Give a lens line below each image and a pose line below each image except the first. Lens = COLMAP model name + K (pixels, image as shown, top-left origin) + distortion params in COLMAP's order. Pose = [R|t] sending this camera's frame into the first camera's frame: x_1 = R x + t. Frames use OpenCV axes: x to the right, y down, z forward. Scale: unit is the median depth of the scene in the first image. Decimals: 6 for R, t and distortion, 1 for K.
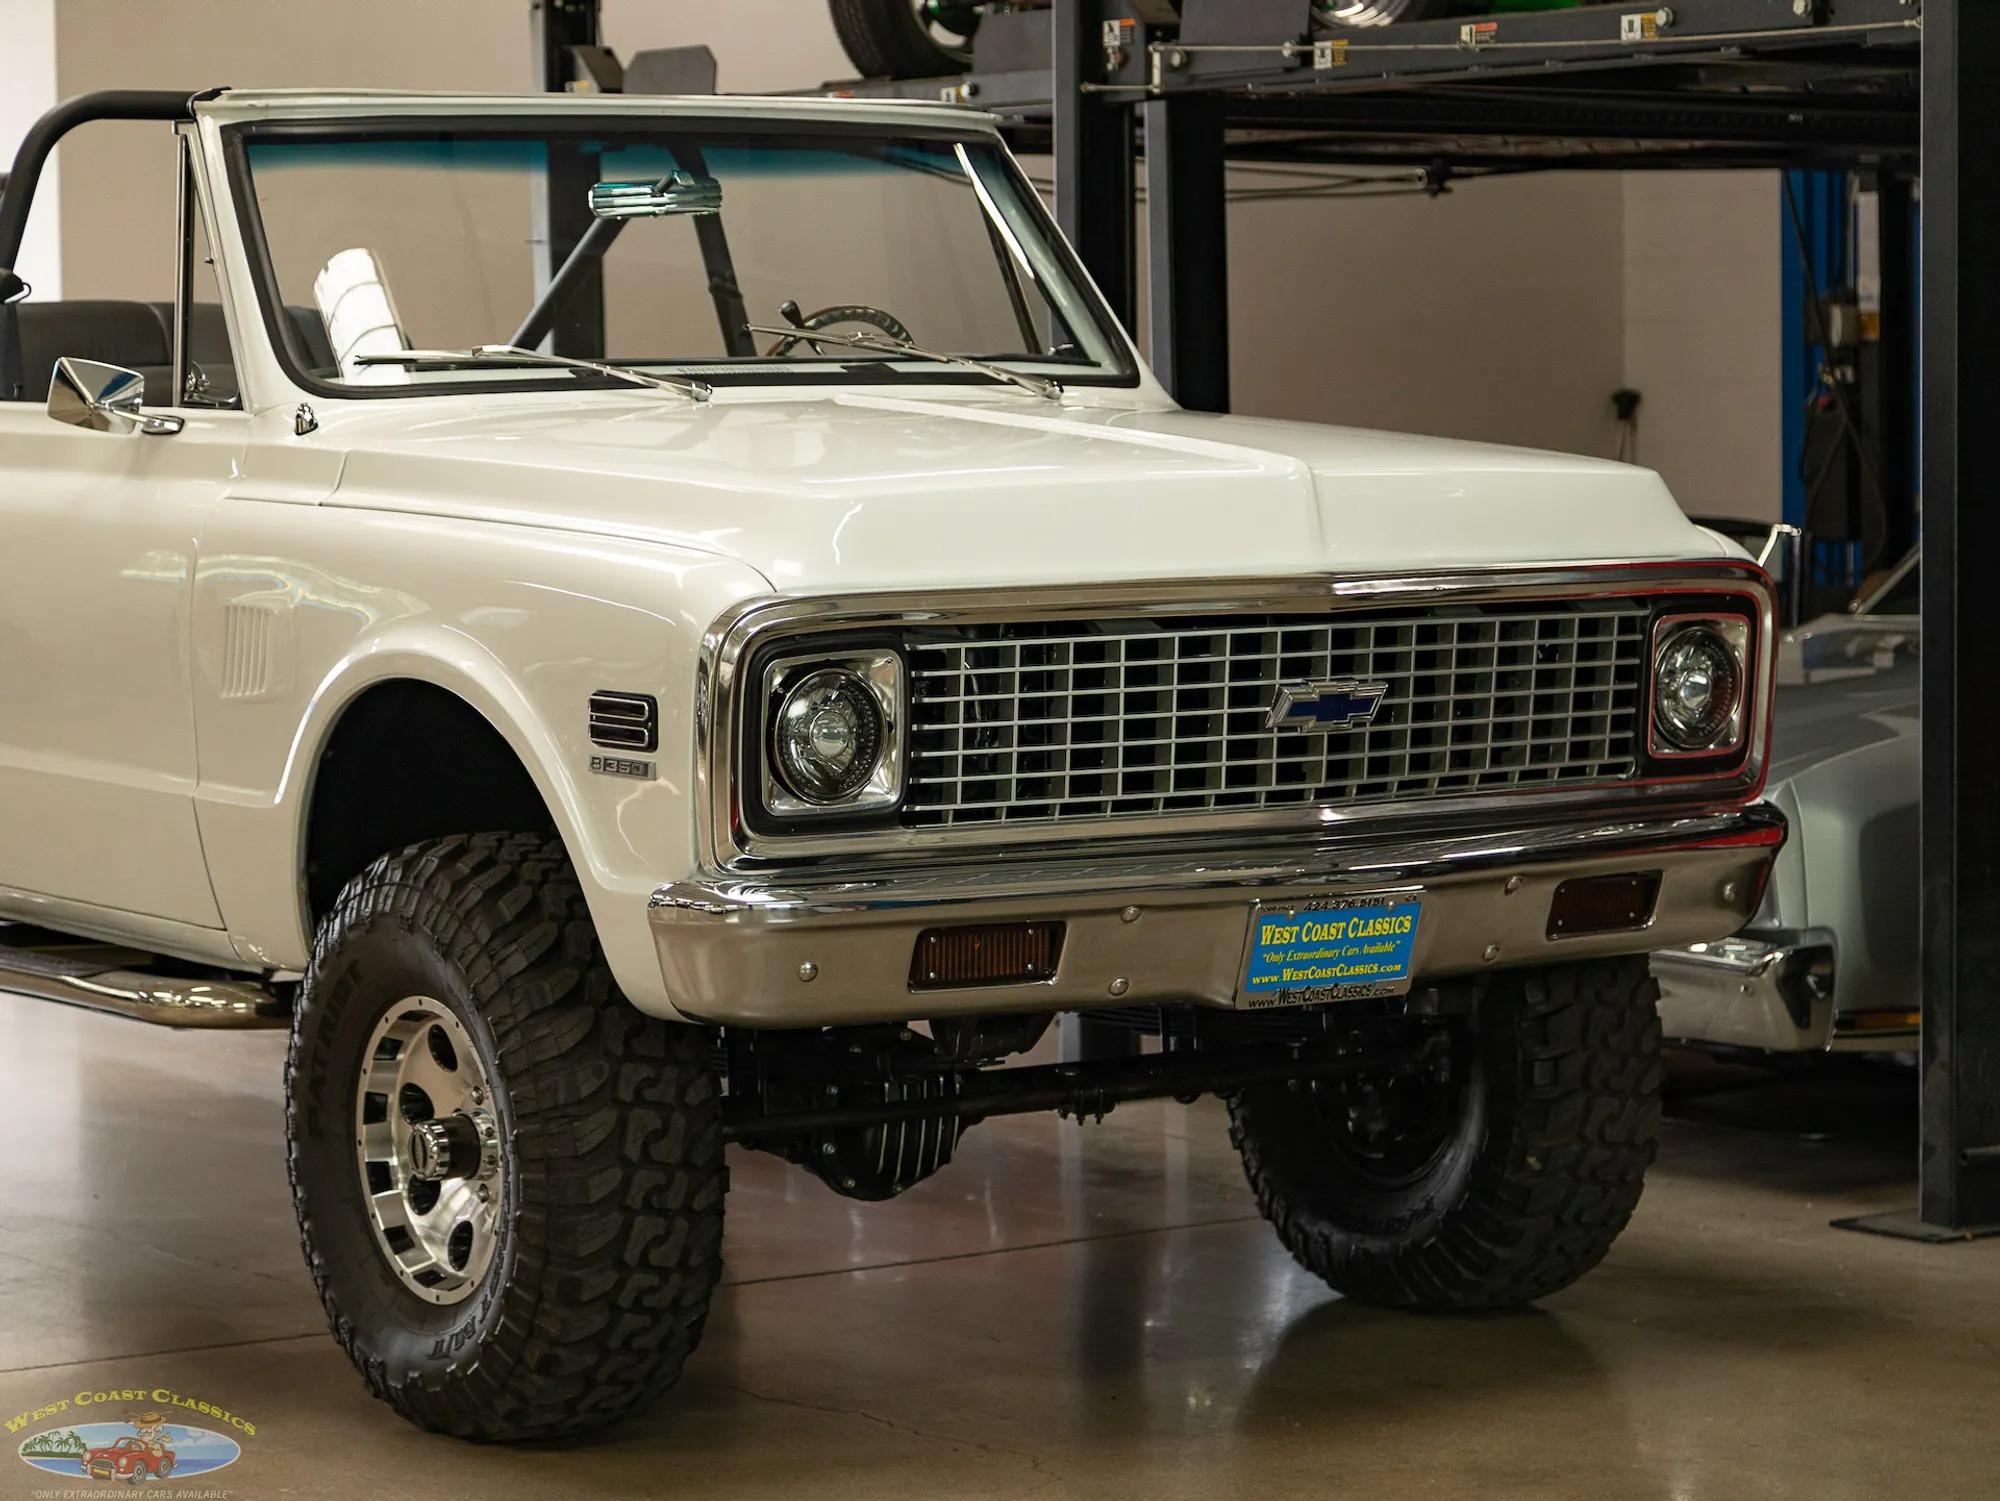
lens RADIAL K [[5835.4, 0, 1000.0], [0, 5835.4, 750.5], [0, 0, 1]] dist [-0.007380, 1.169480]
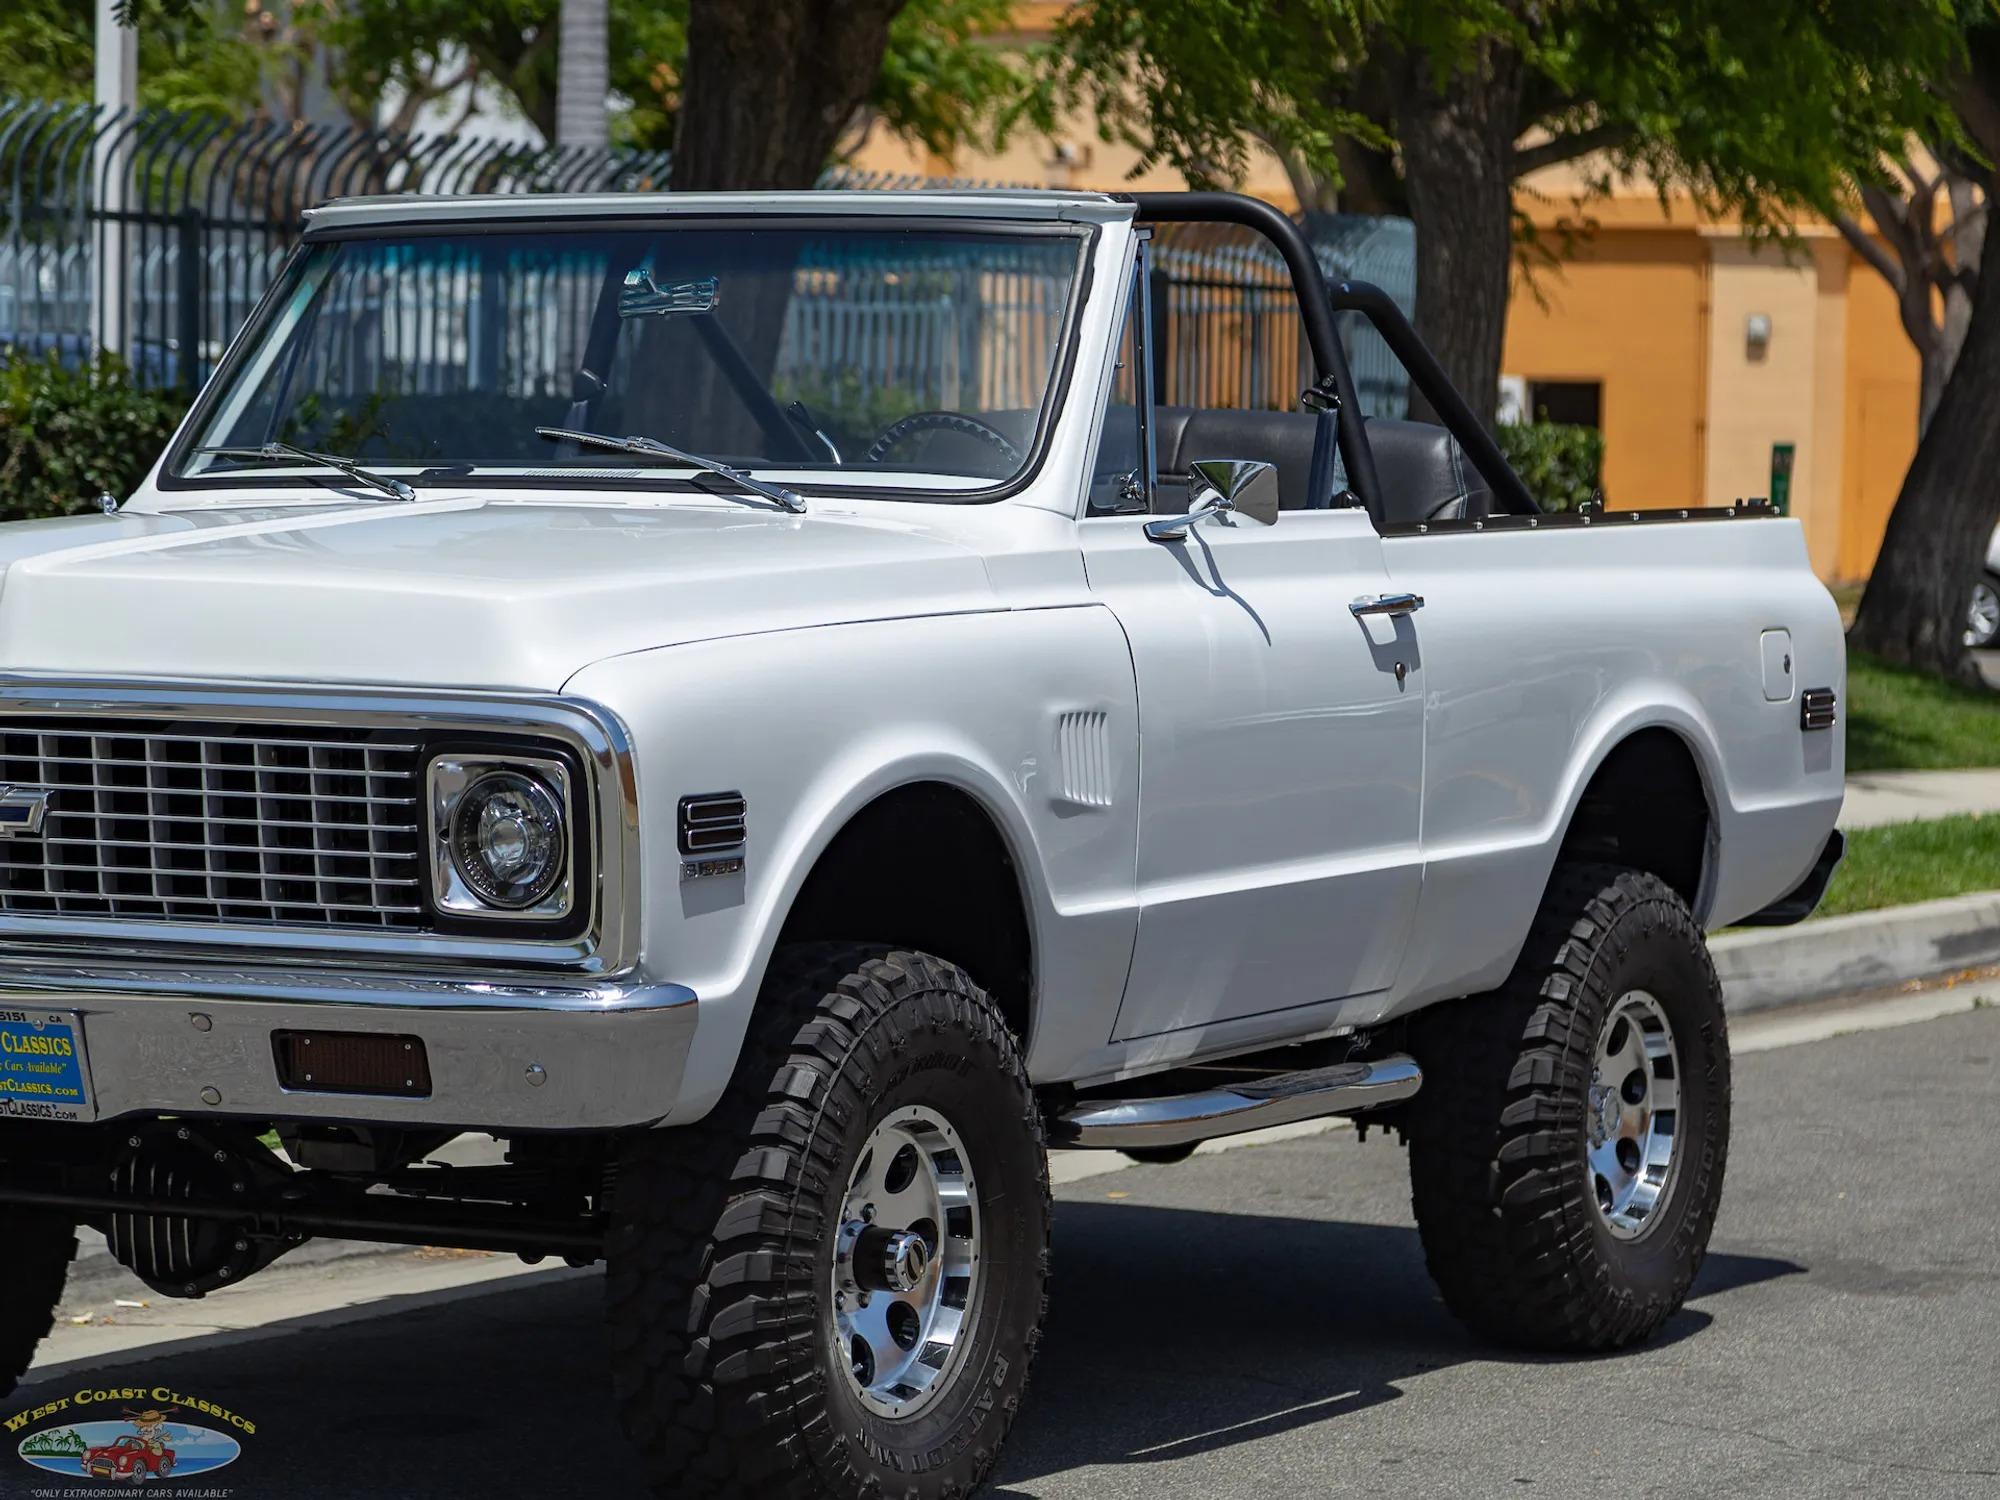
lens RADIAL K [[6195.7, 0, 1000.0], [0, 6195.7, 750.0], [0, 0, 1]] dist [0.007494, 0.619262]
pose [[0.431383, 0.058197, -0.900290, 1.055929], [-0.083512, 0.996208, 0.024381, -0.056842], [0.898295, 0.064667, 0.434608, 0.696160]]
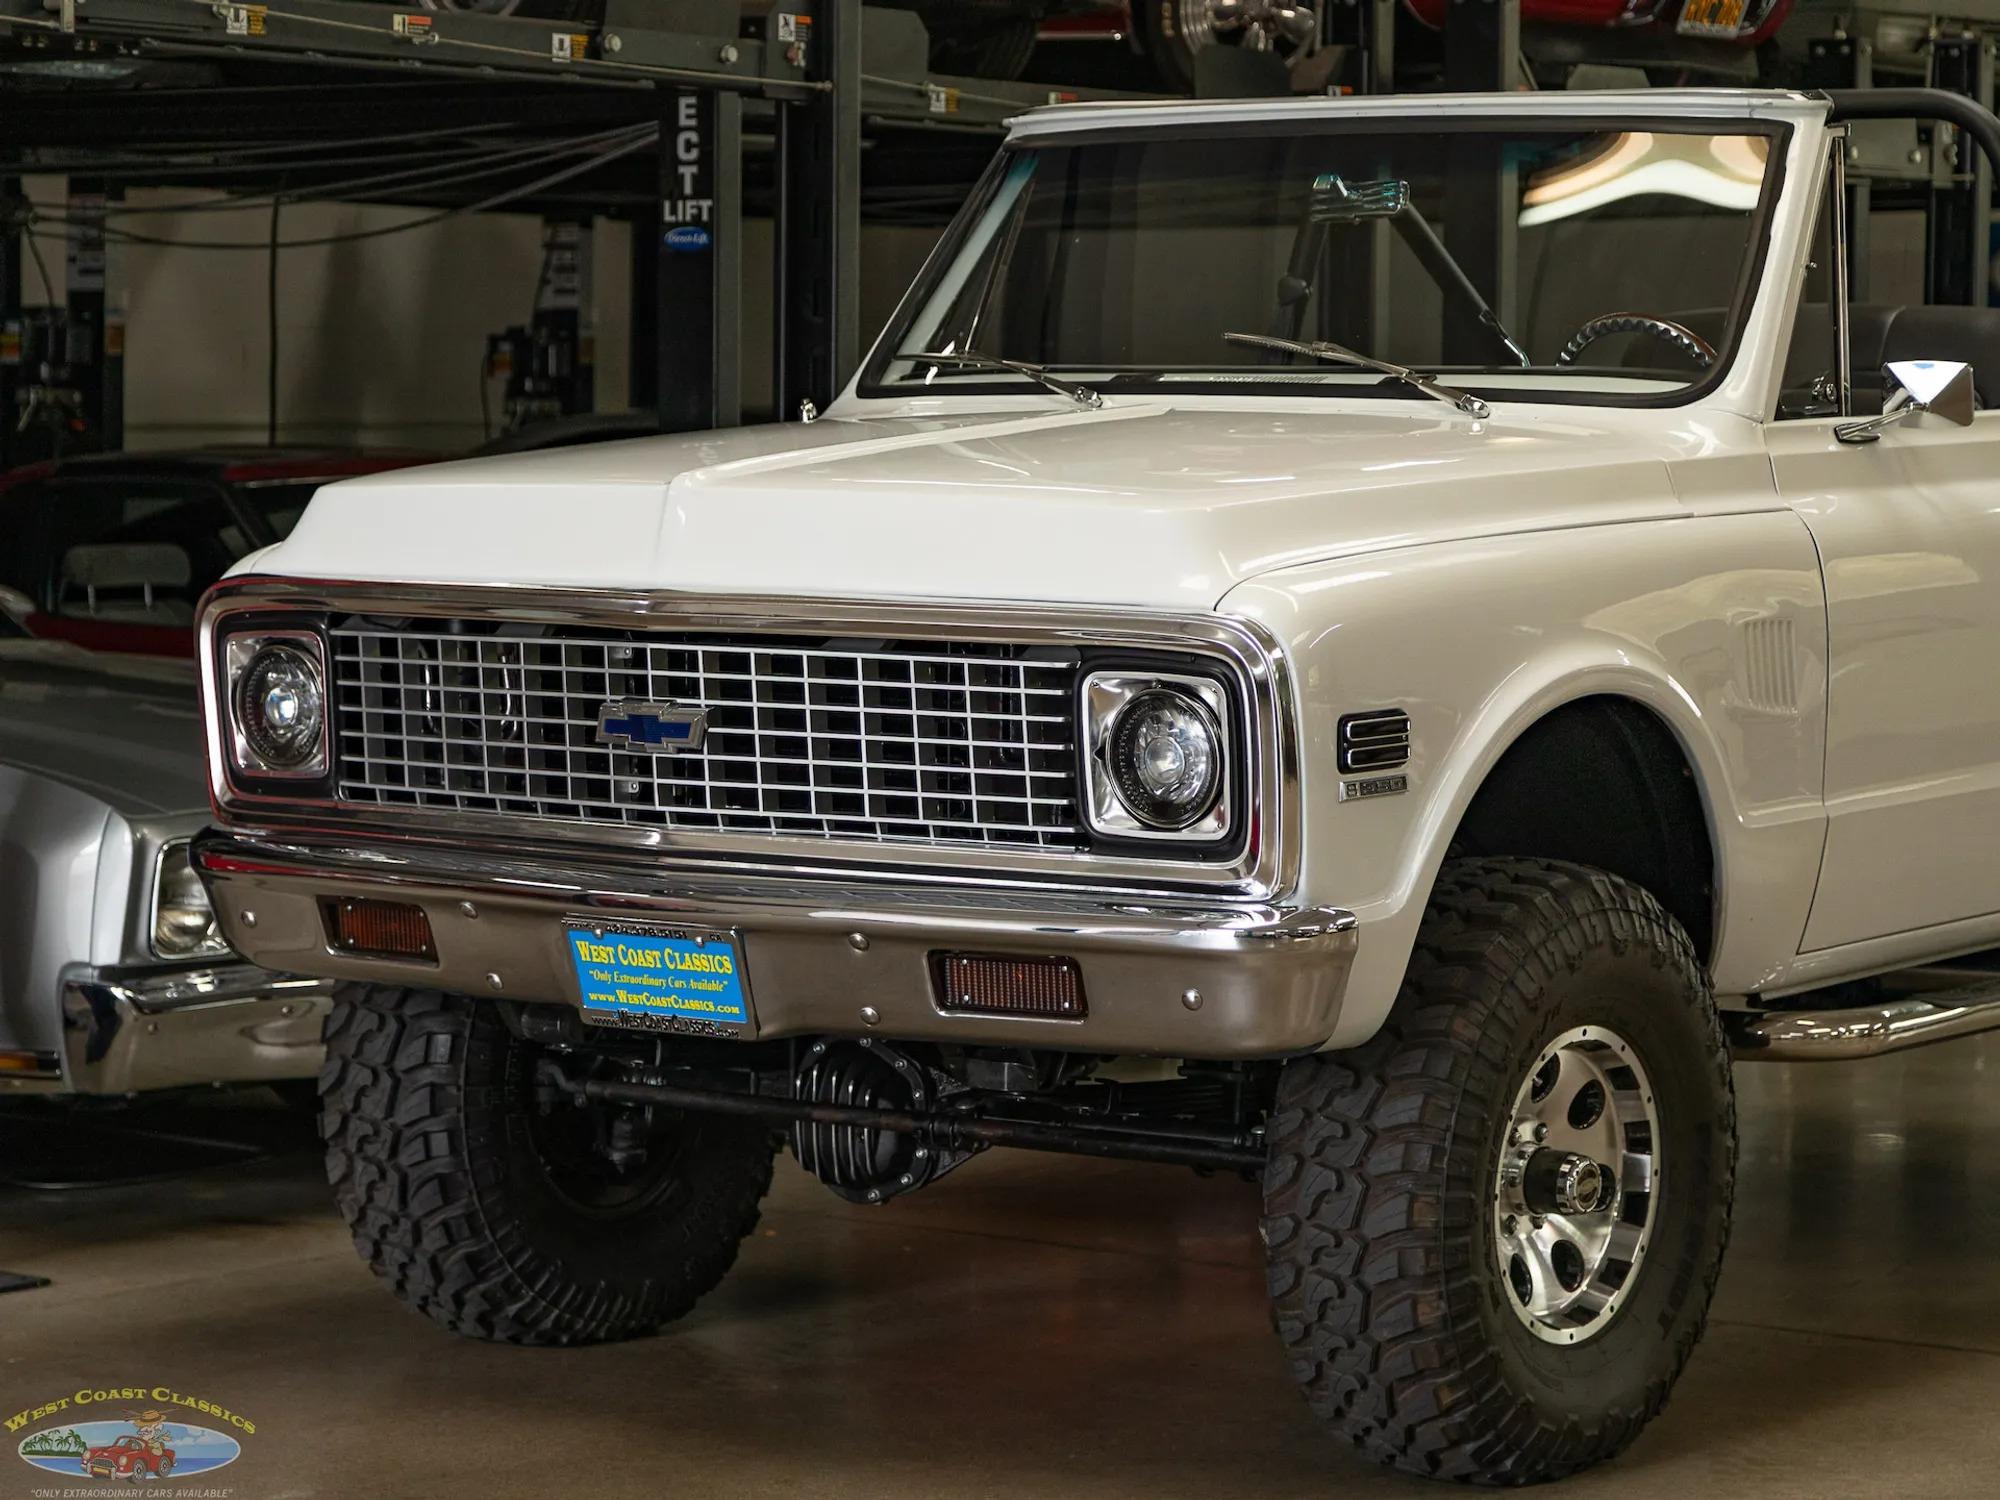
lens RADIAL K [[5835.4, 0, 1000.0], [0, 5835.4, 750.0], [0, 0, 1]] dist [-0.007380, 1.169480]
pose [[0.311789, 0.078401, -0.946911, 0.992144], [-0.077287, 0.995380, 0.056965, -0.063564], [0.947003, 0.055423, 0.316407, 0.742169]]
